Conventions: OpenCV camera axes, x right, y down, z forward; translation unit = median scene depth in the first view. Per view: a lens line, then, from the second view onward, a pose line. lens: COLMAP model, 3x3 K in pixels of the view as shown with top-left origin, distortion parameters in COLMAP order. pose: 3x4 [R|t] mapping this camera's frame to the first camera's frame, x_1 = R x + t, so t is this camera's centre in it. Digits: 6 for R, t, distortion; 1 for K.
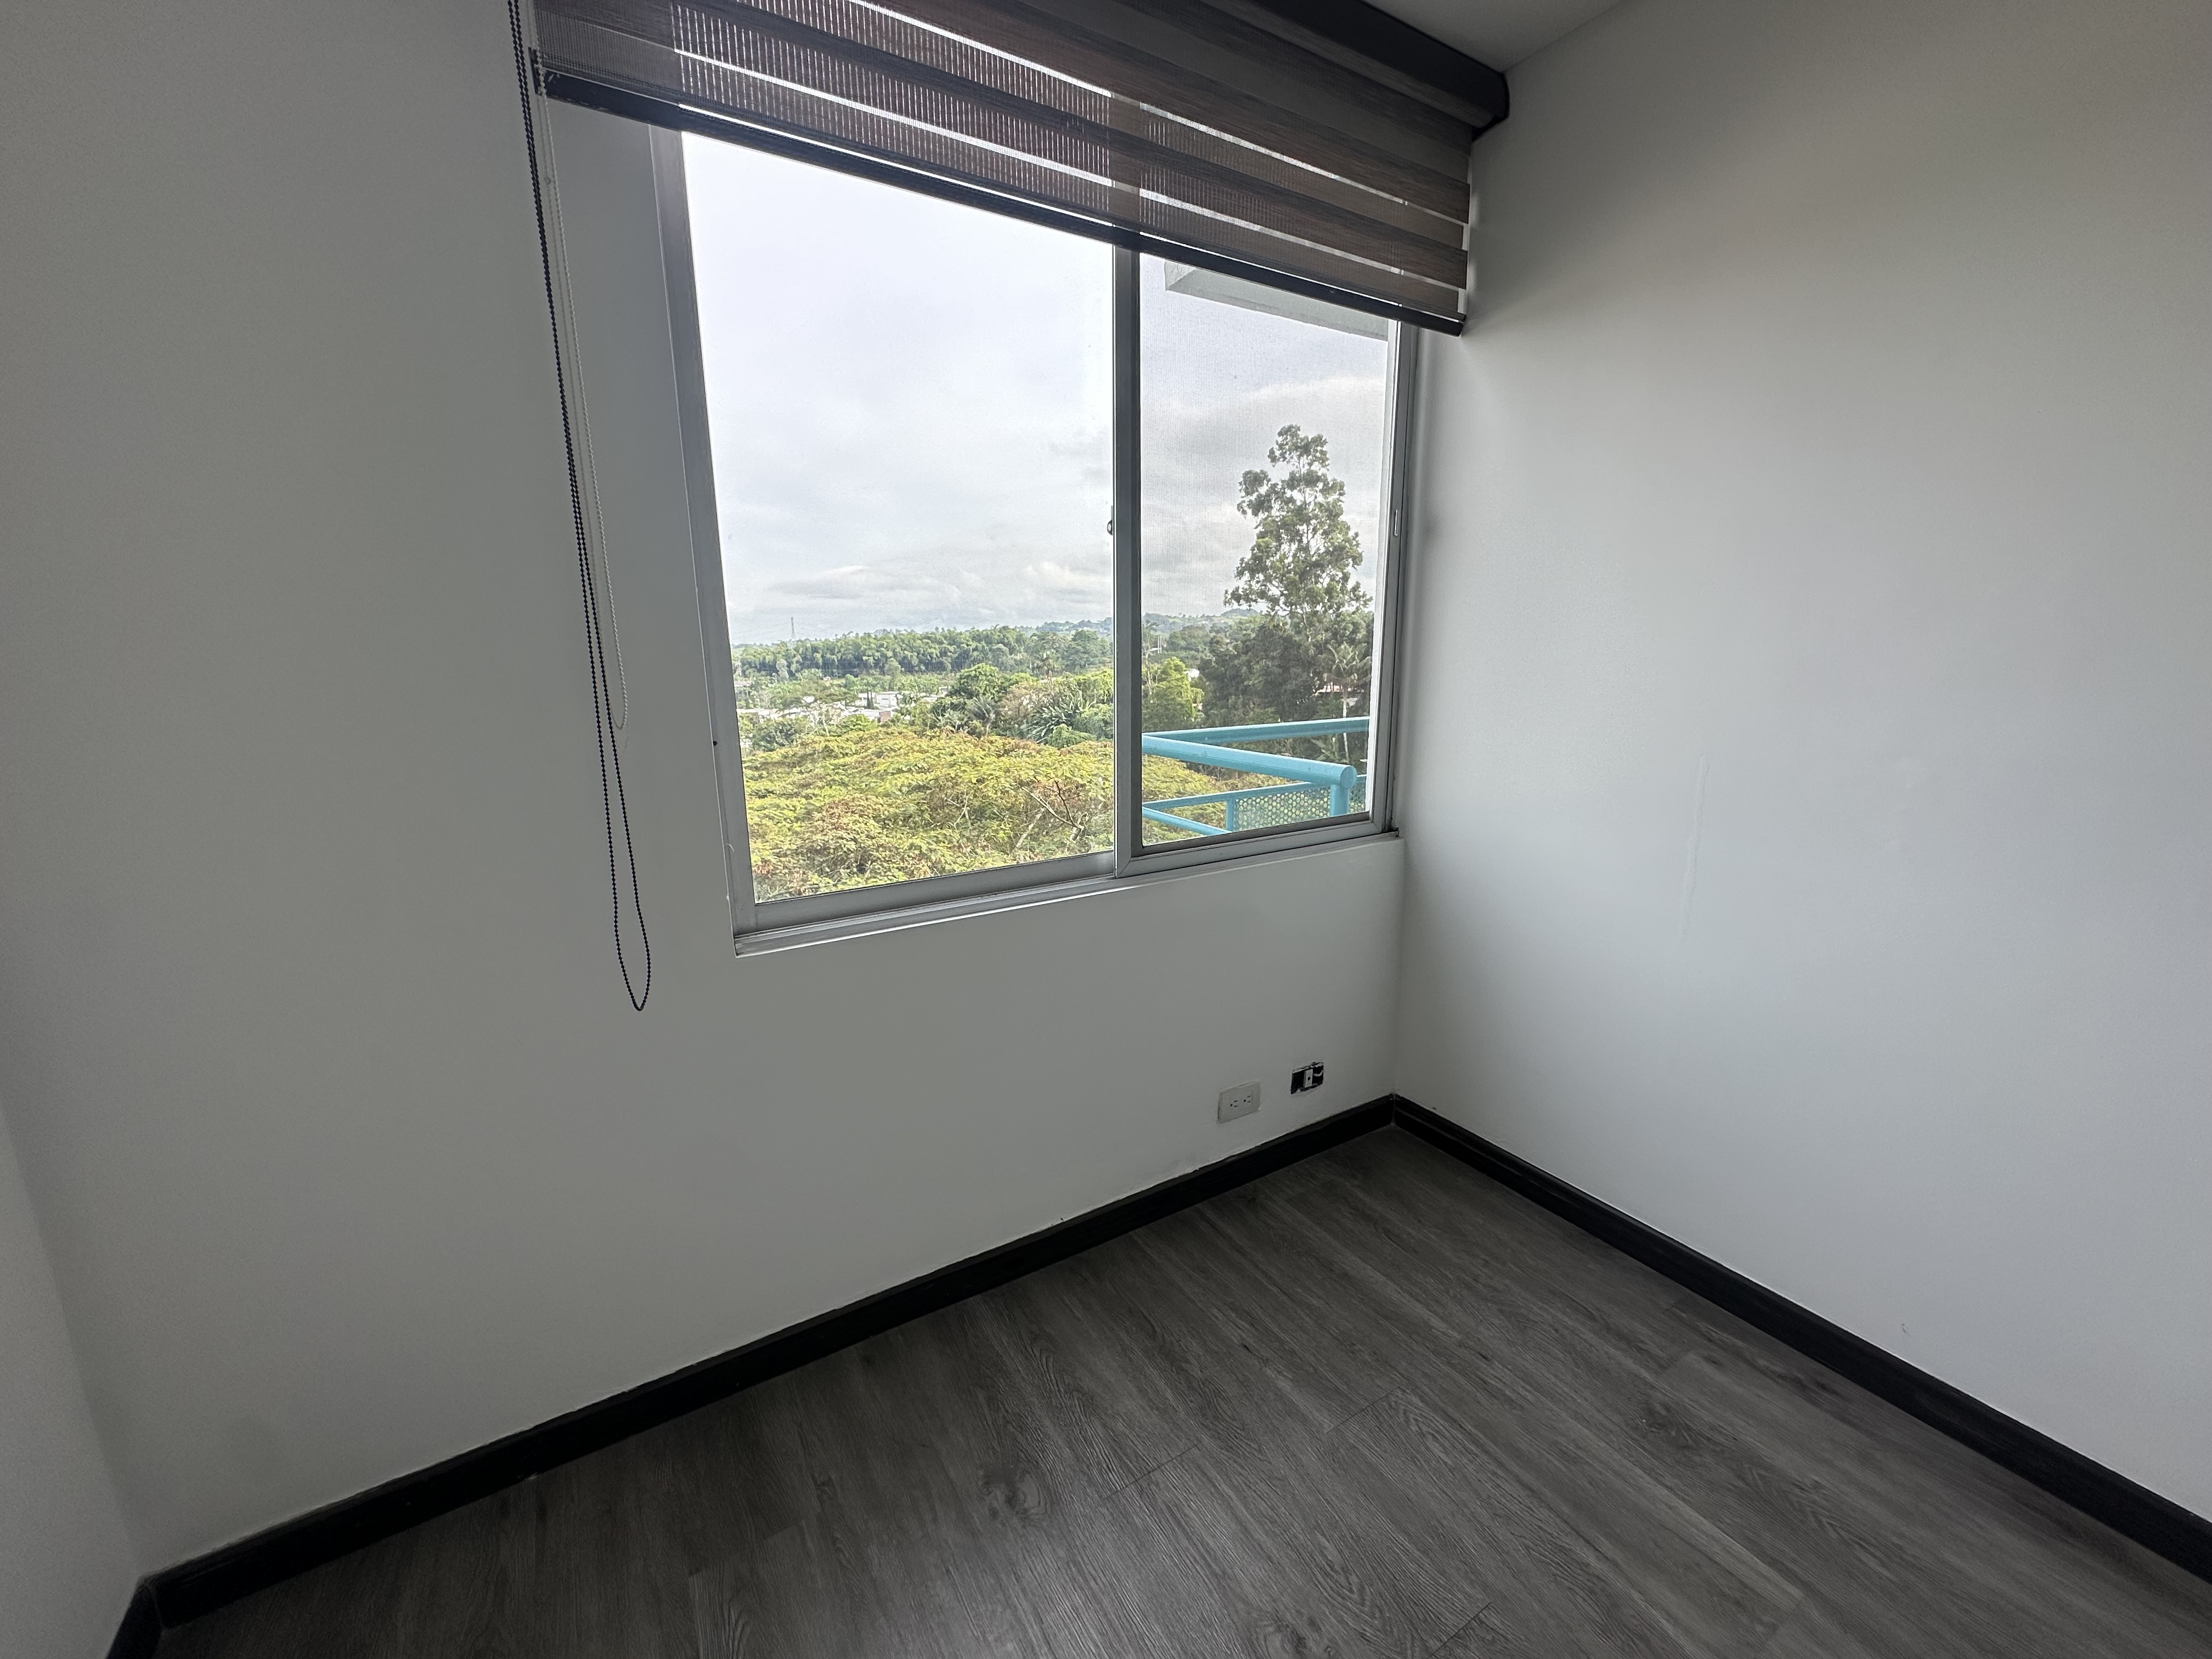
lens RADIAL K [[878.6, 0, 1110.4], [0, 878.6, 834.2], [0, 0, 1]] dist [-0.001886, 0.000112]
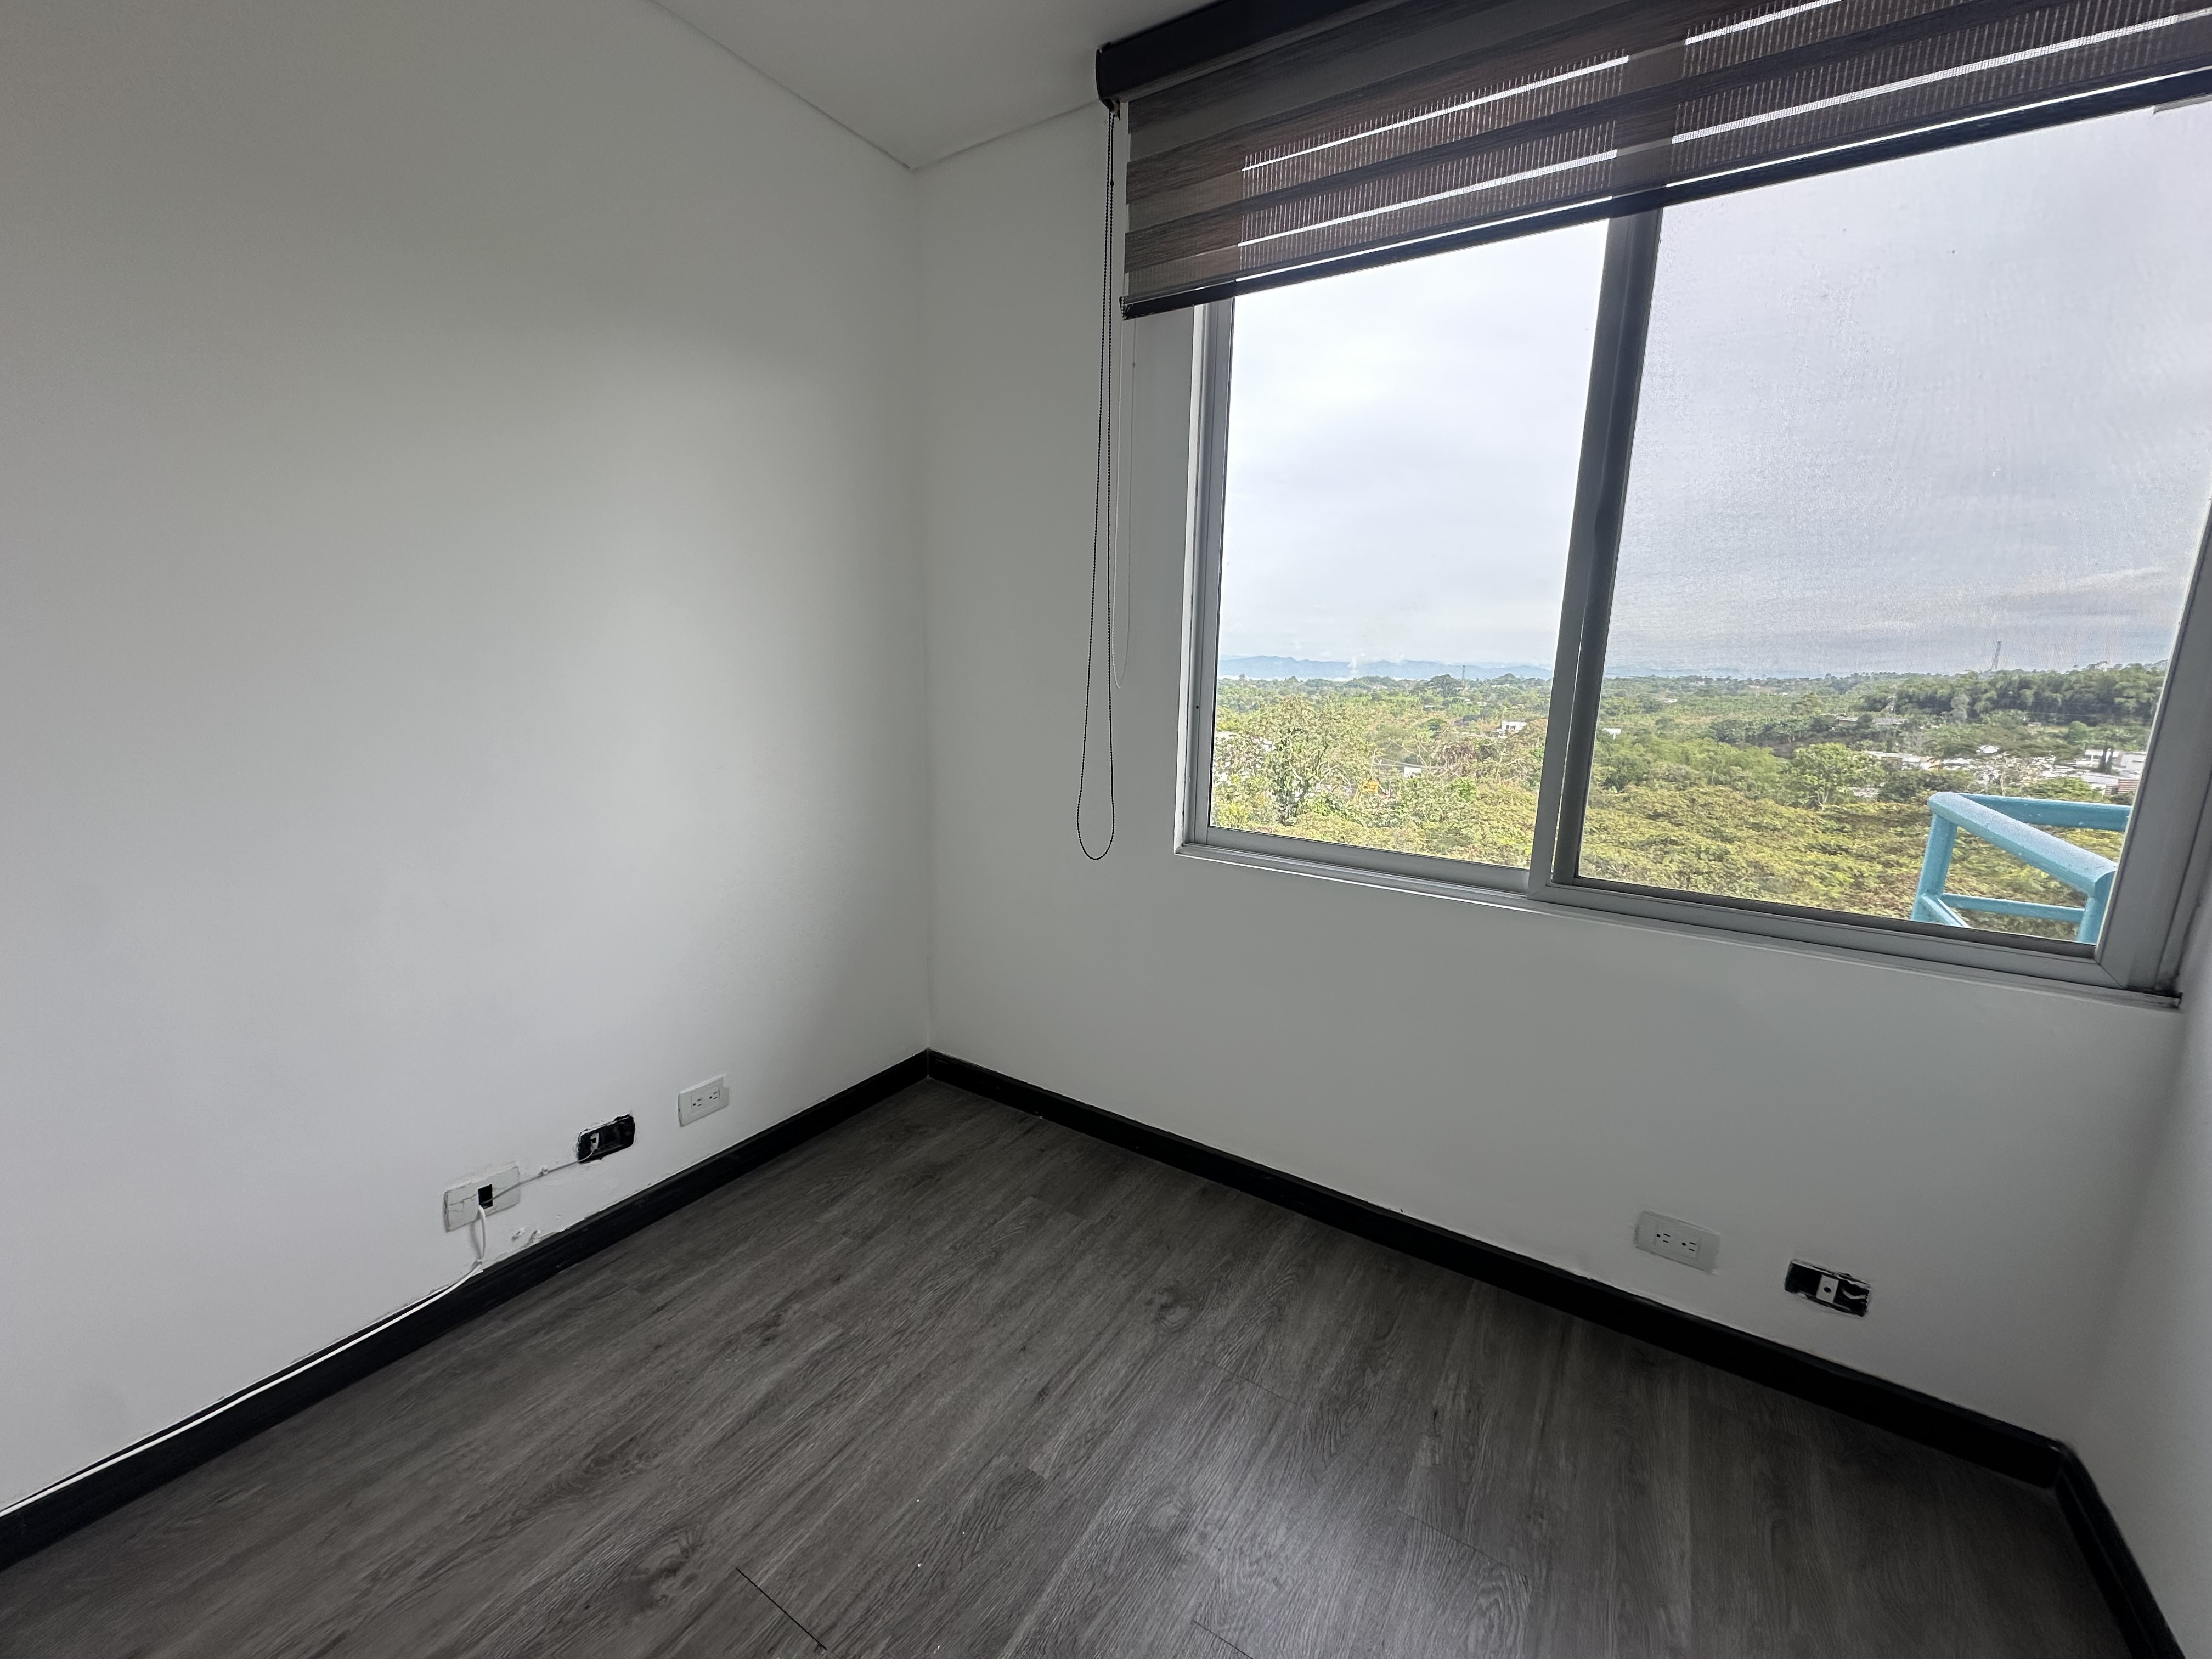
lens RADIAL K [[879.5, 0, 1104.9], [0, 879.5, 826.9], [0, 0, 1]] dist [-0.004832, 0.000395]
pose [[0.433940, 0.190329, -0.880609, 0.765479], [-0.218318, 0.970514, 0.102179, -0.025613], [0.874090, 0.147913, 0.462696, 0.211644]]
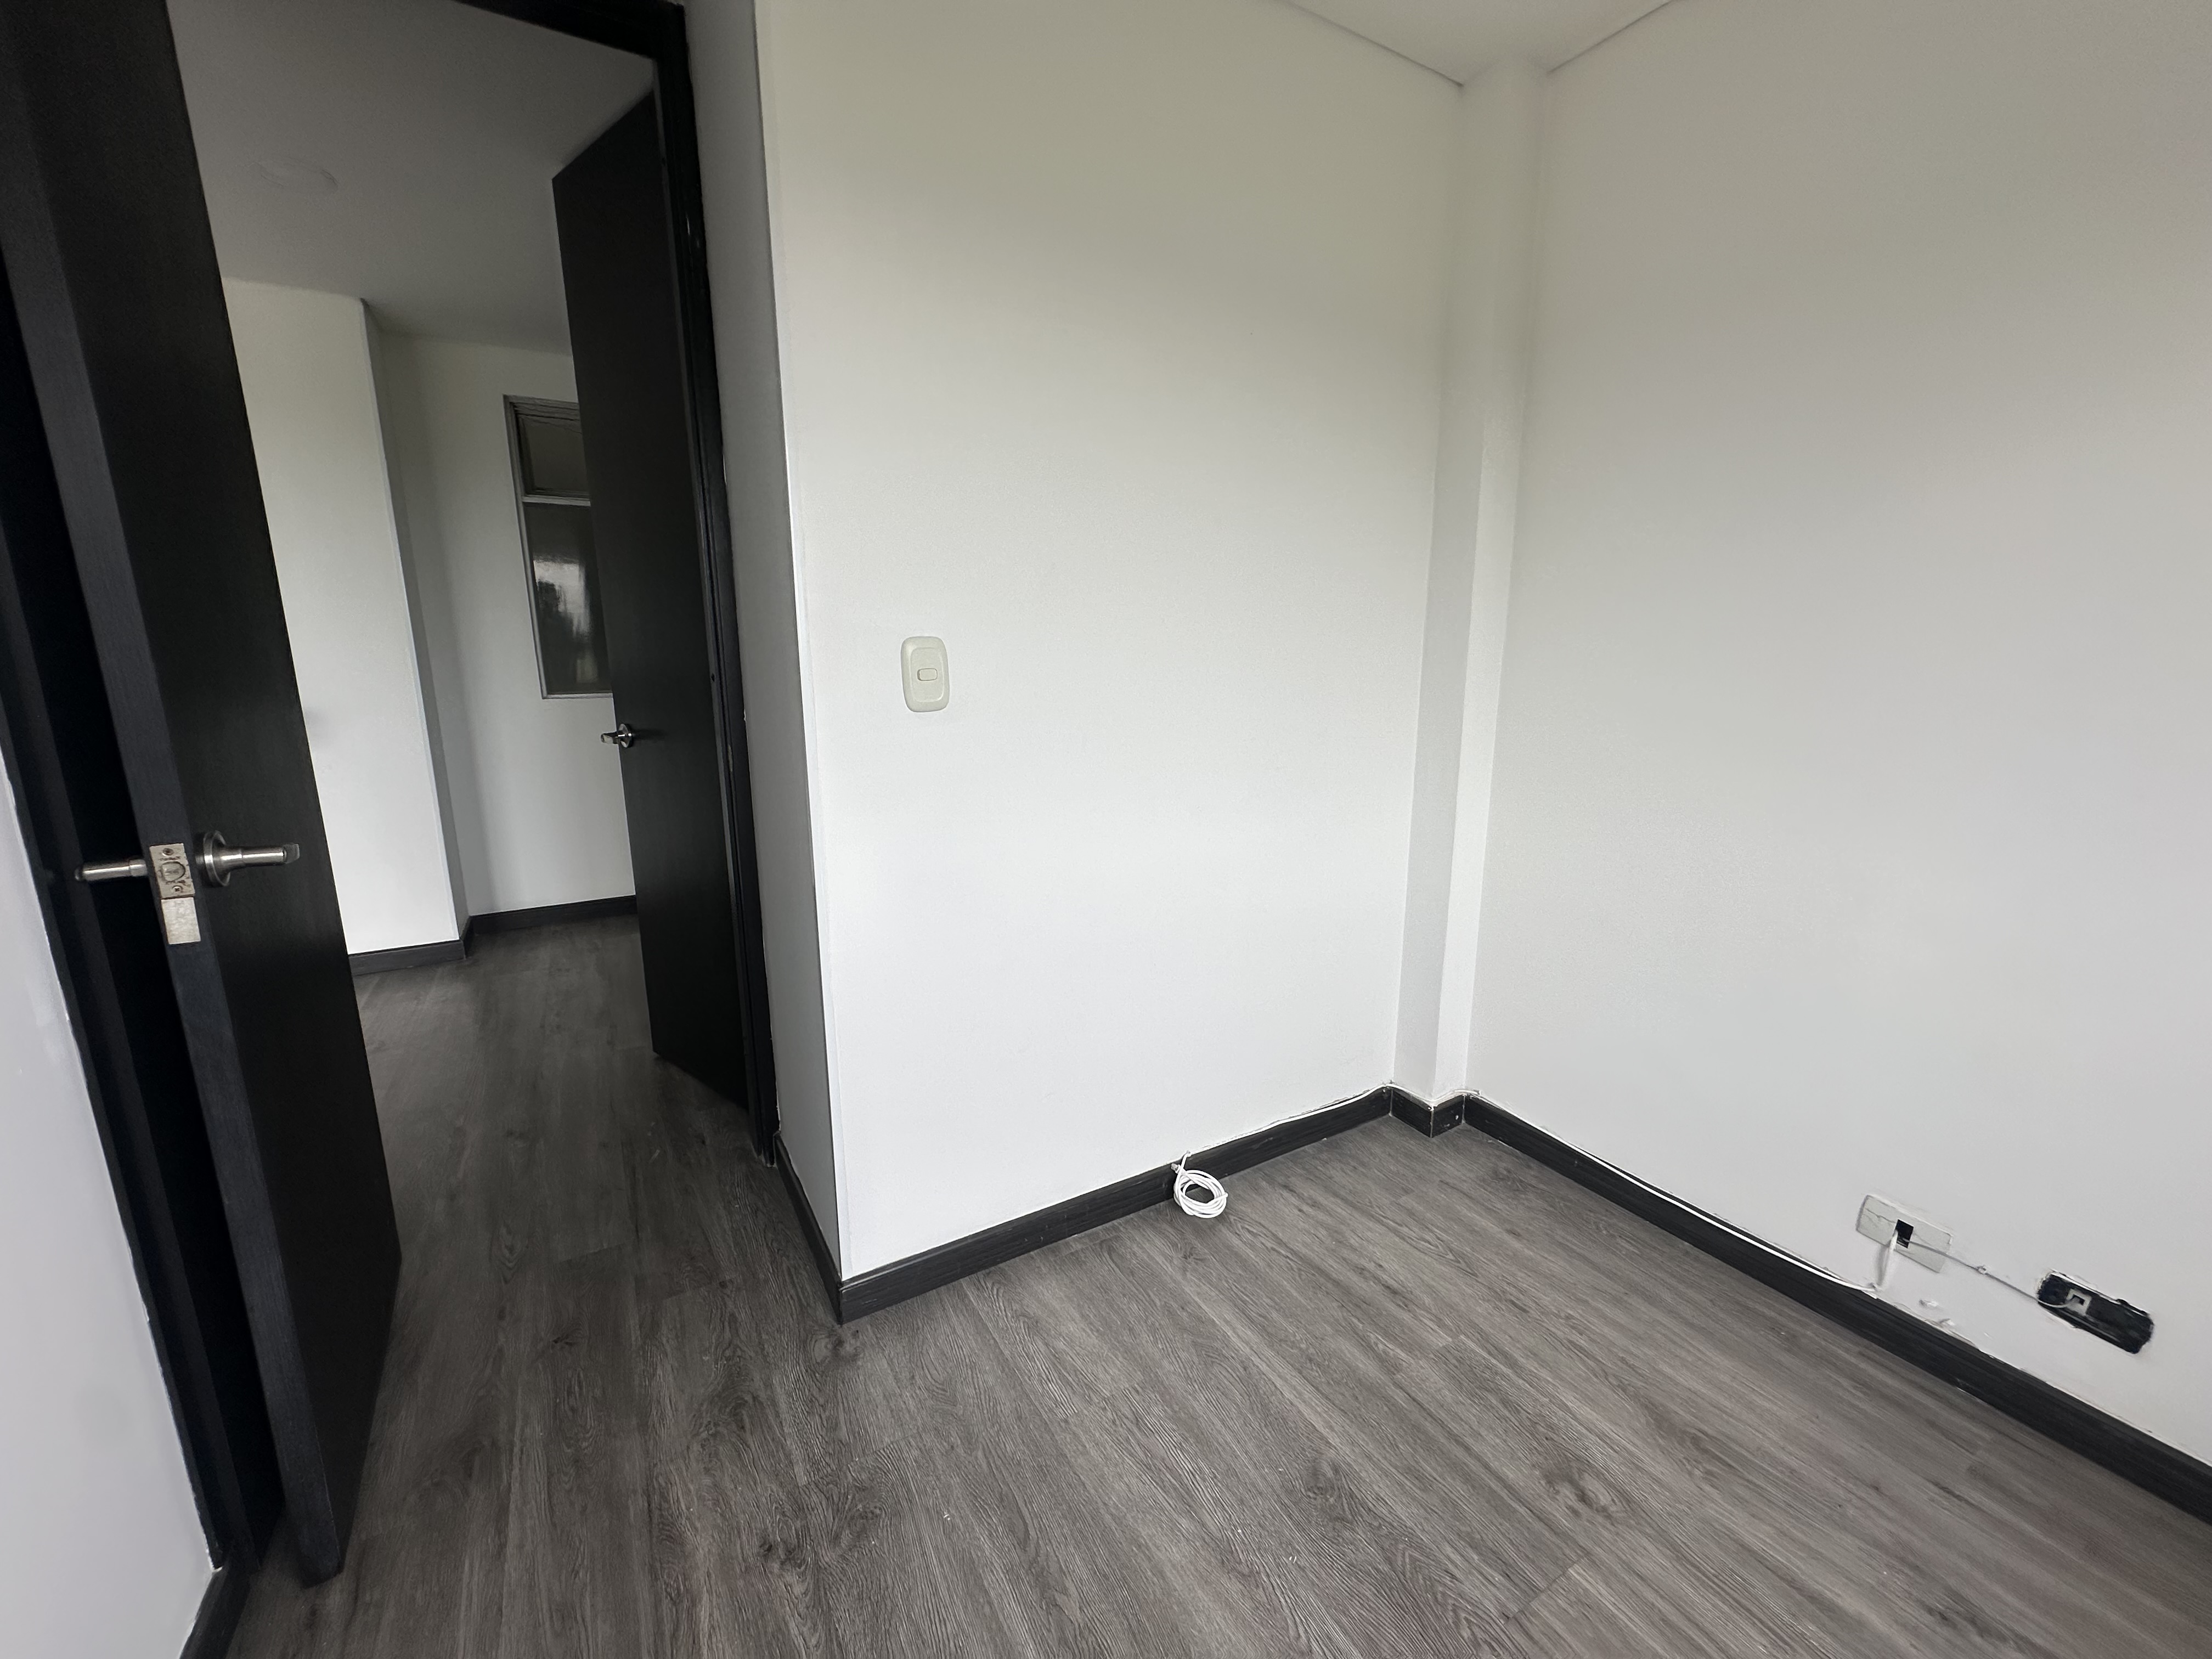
lens RADIAL K [[878.5, 0, 1105.3], [0, 878.5, 826.3], [0, 0, 1]] dist [-0.003673, 0.000478]
pose [[-0.999798, 0.006793, 0.018923, 0.463586], [0.013923, 0.912920, 0.407902, -0.165926], [-0.014505, 0.408083, -0.912830, 0.875338]]
